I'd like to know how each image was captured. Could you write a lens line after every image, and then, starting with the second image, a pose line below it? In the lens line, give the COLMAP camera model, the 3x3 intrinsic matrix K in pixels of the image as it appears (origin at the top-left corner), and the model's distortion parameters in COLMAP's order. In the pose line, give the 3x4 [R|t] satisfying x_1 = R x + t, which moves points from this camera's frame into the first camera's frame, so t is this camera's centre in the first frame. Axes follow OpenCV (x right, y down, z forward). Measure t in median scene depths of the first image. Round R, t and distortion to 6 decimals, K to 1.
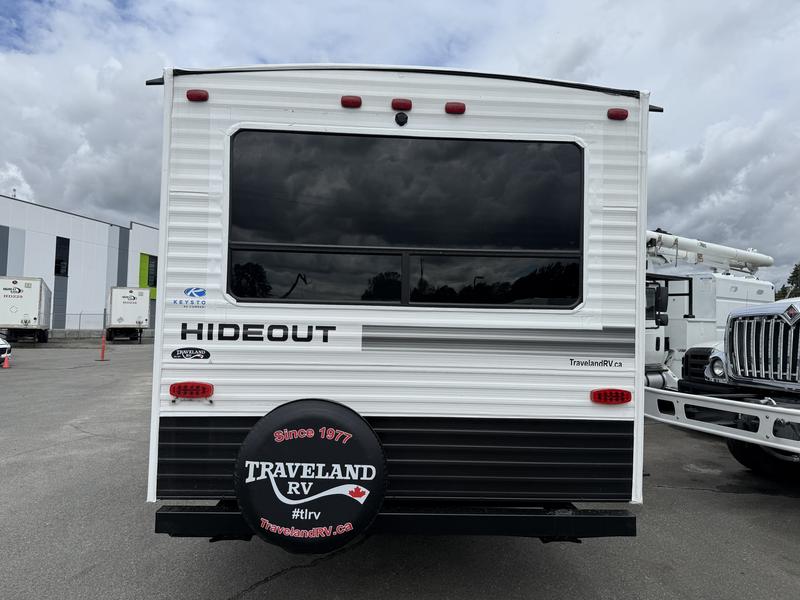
lens RADIAL K [[552.2, 0, 381.5], [0, 552.2, 297.4], [0, 0, 1]] dist [0.153168, -0.179663]
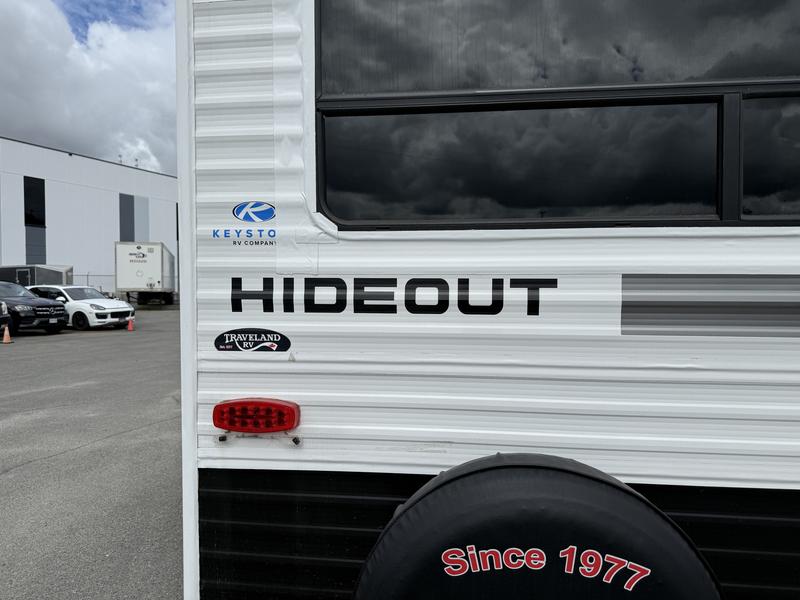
lens RADIAL K [[552.2, 0, 381.5], [0, 552.2, 297.4], [0, 0, 1]] dist [0.153168, -0.179663]
pose [[0.981692, -0.014794, -0.189900, -0.138100], [0.028783, 0.997052, 0.071121, 0.032046], [0.188288, -0.075285, 0.979224, 0.550775]]
